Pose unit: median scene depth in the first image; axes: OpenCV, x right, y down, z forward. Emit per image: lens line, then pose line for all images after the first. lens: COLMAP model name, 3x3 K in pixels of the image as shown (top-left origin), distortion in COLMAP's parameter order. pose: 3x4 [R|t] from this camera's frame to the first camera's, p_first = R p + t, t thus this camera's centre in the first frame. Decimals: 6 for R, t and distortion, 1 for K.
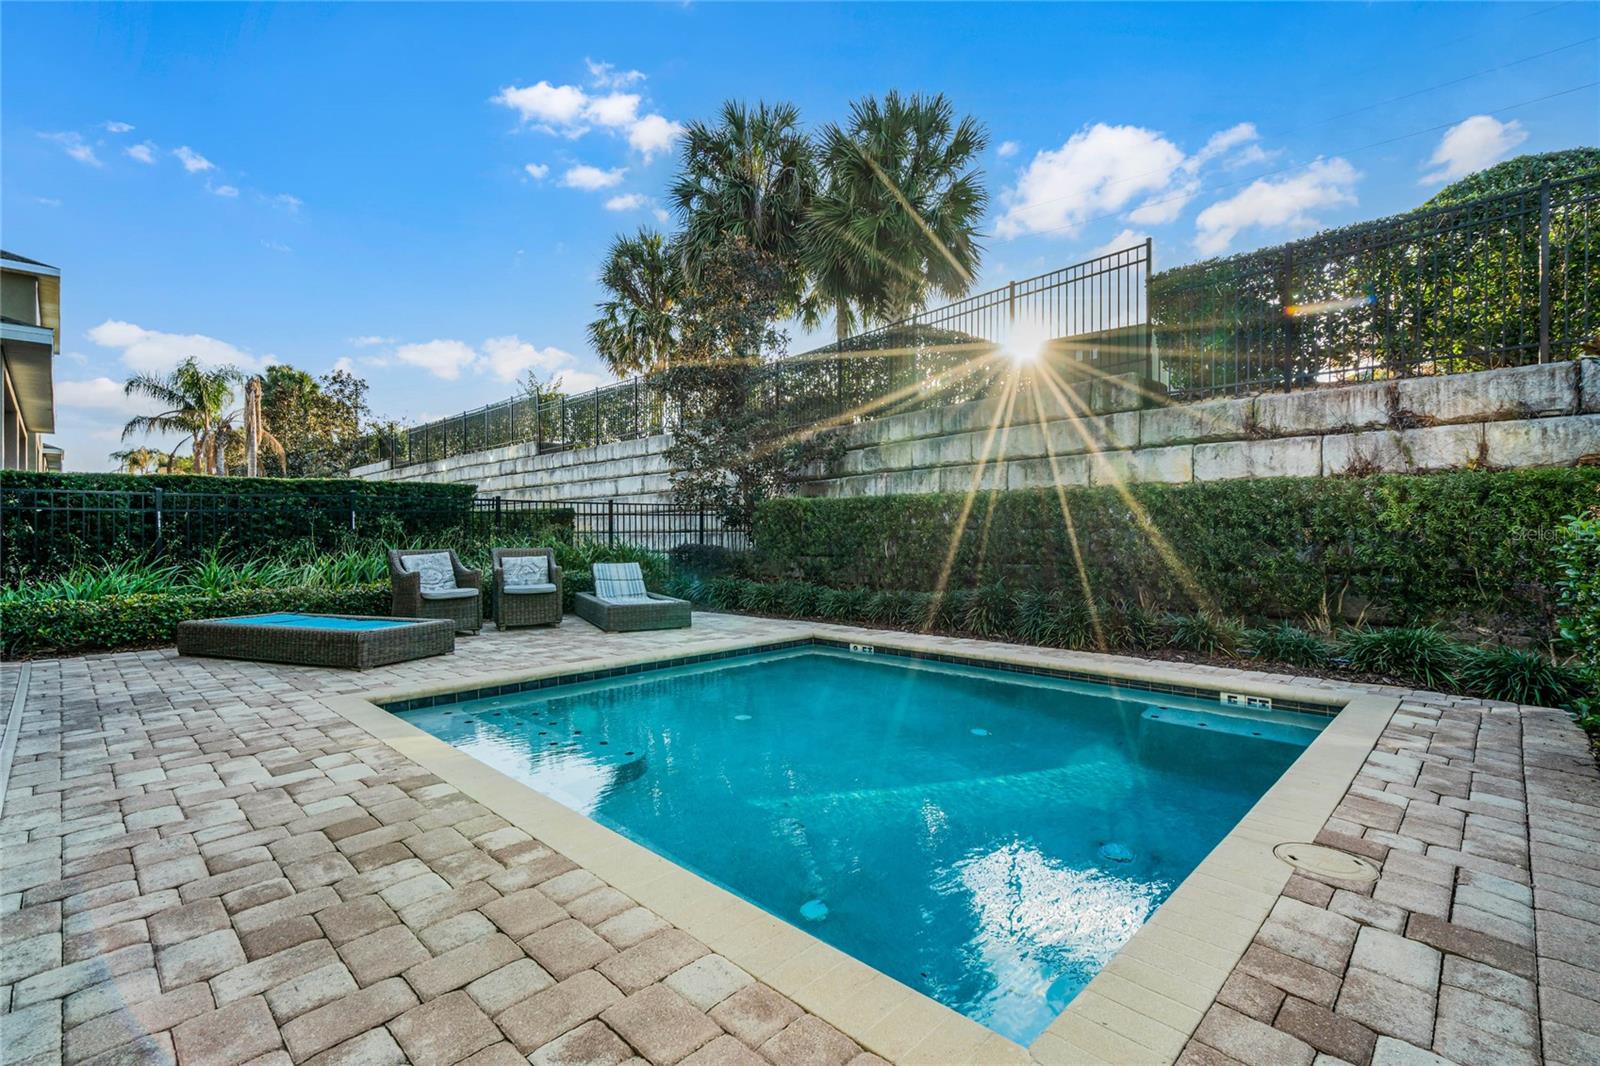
lens RADIAL K [[731.7, 0, 802.0], [0, 731.7, 532.0], [0, 0, 1]] dist [-0.001082, 0.000099]
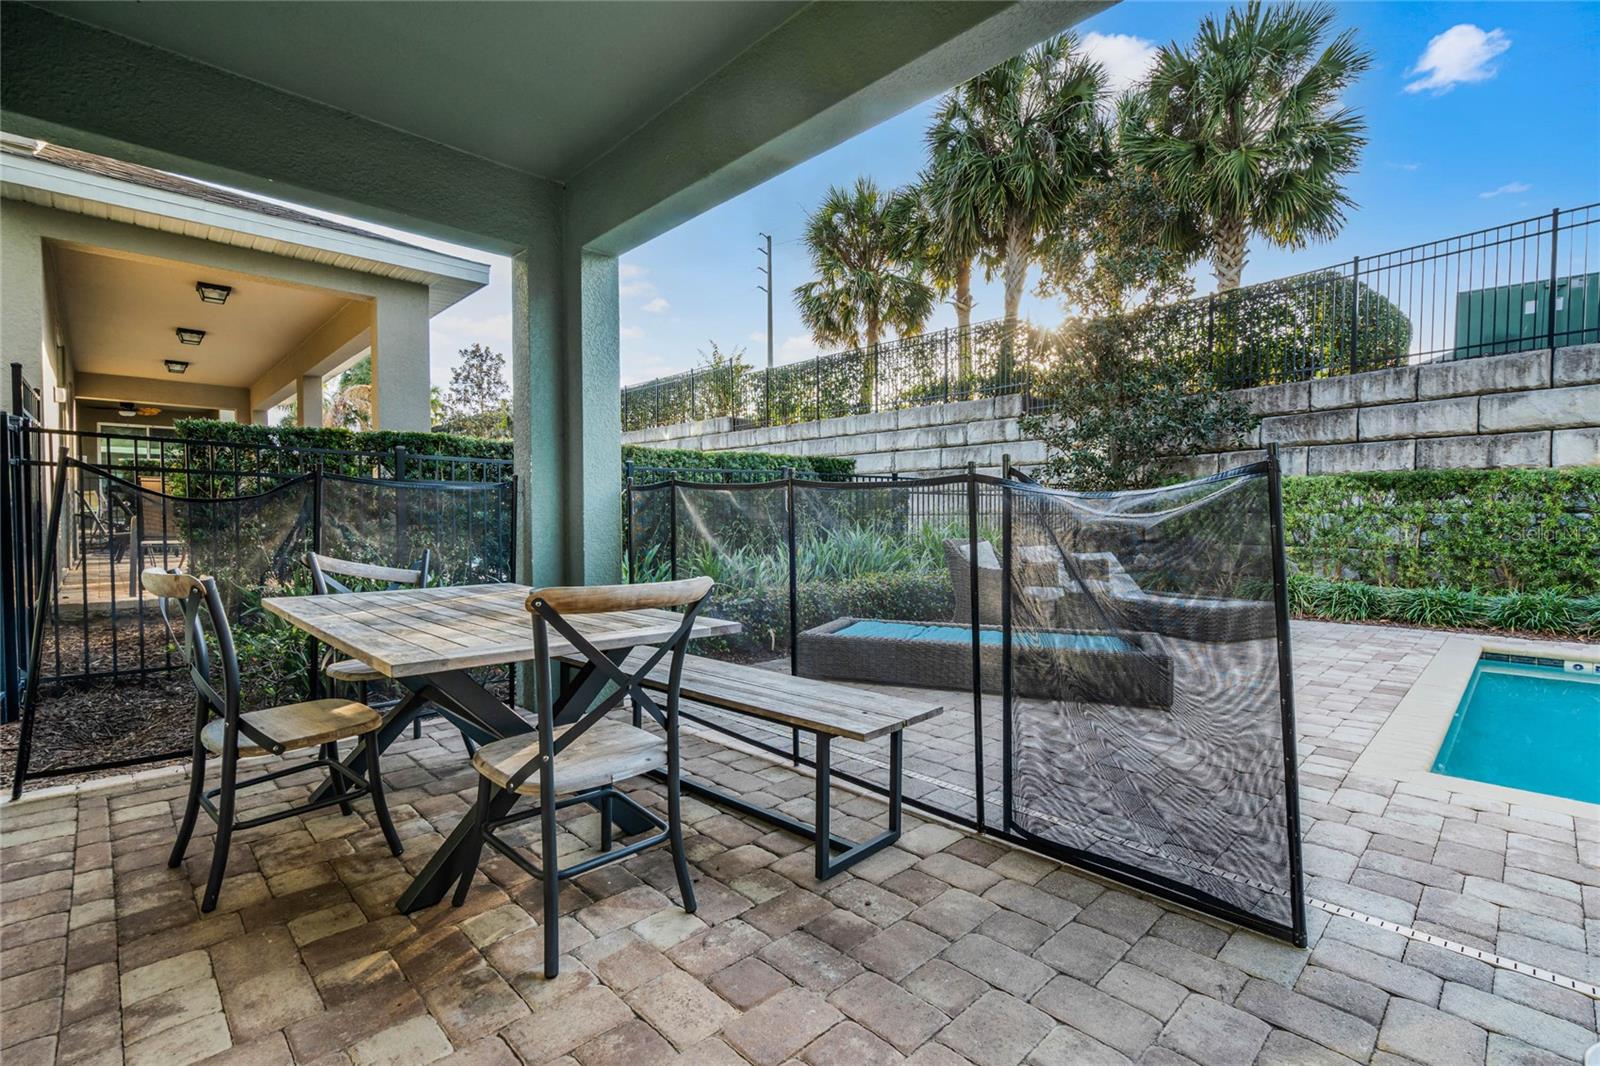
lens RADIAL K [[731.7, 0, 801.9], [0, 731.7, 532.1], [0, 0, 1]] dist [-0.001082, 0.000099]
pose [[0.999534, 0.003129, -0.030371, -0.541725], [-0.002377, 0.999690, 0.024772, -0.001064], [0.030439, -0.024689, 0.999232, 0.157851]]
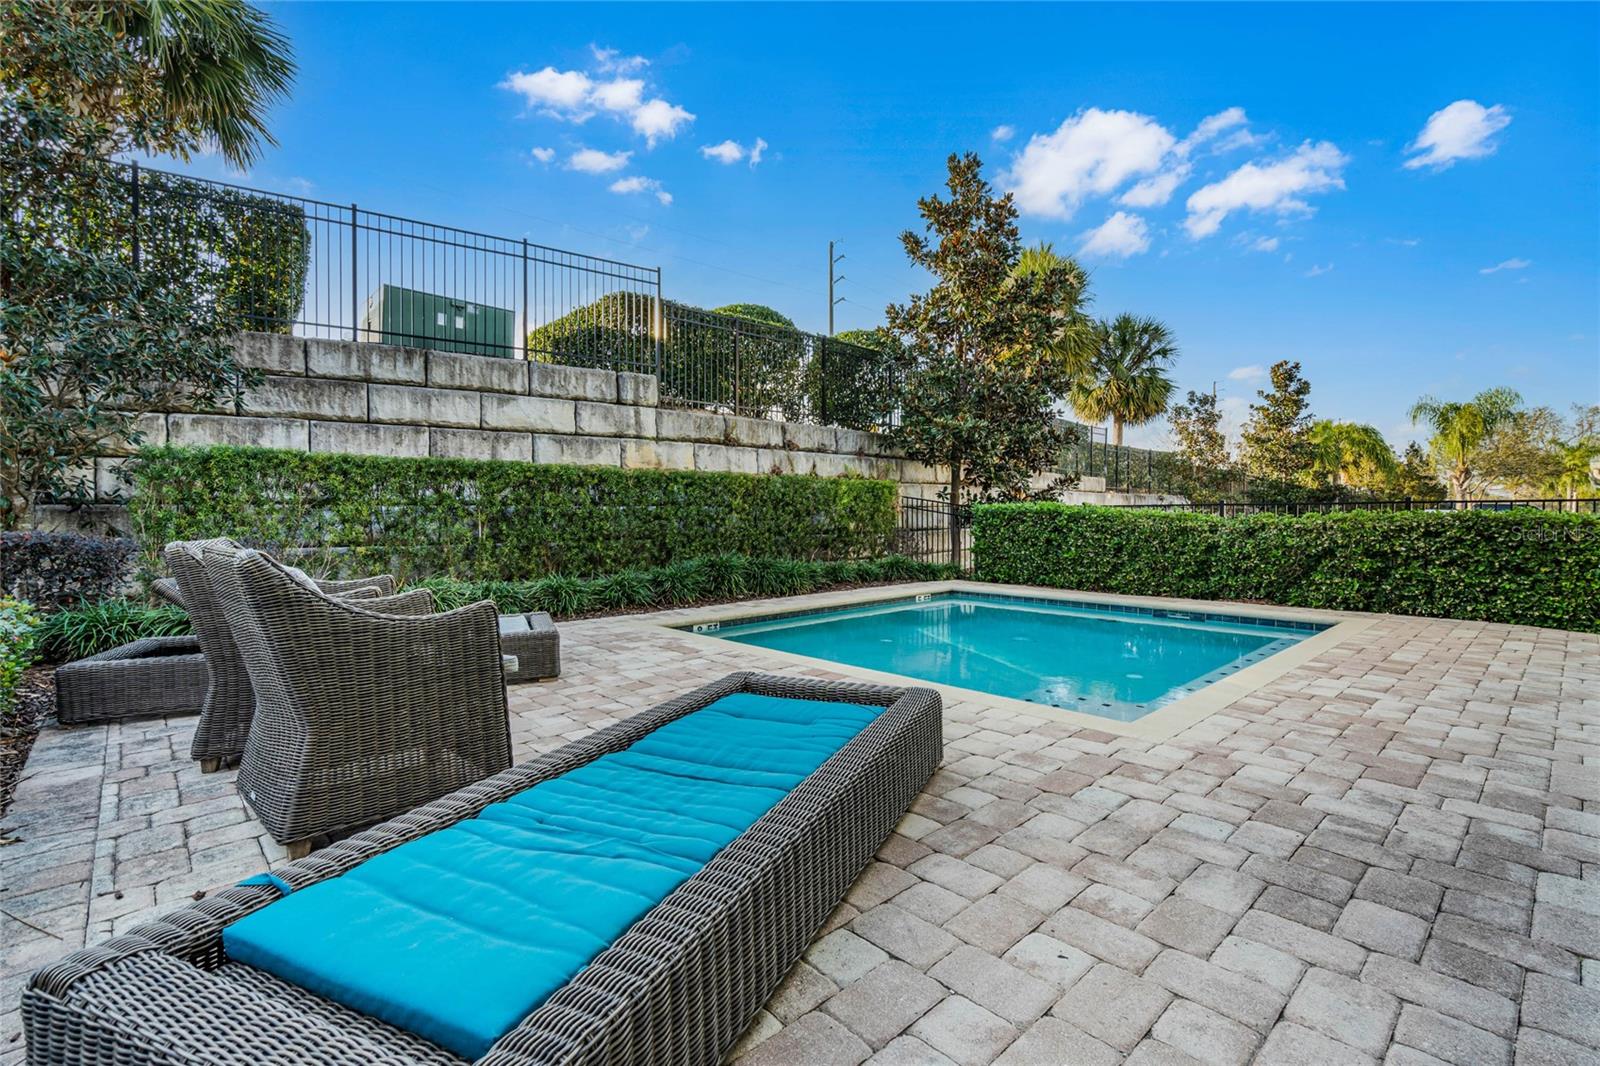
lens RADIAL K [[731.7, 0, 803.5], [0, 731.7, 532.2], [0, 0, 1]] dist [-0.001082, 0.000099]
pose [[0.051003, -0.020599, 0.998486, -0.647507], [0.003586, 0.999785, 0.020442, 0.012026], [-0.998692, 0.002538, 0.051066, 0.620355]]
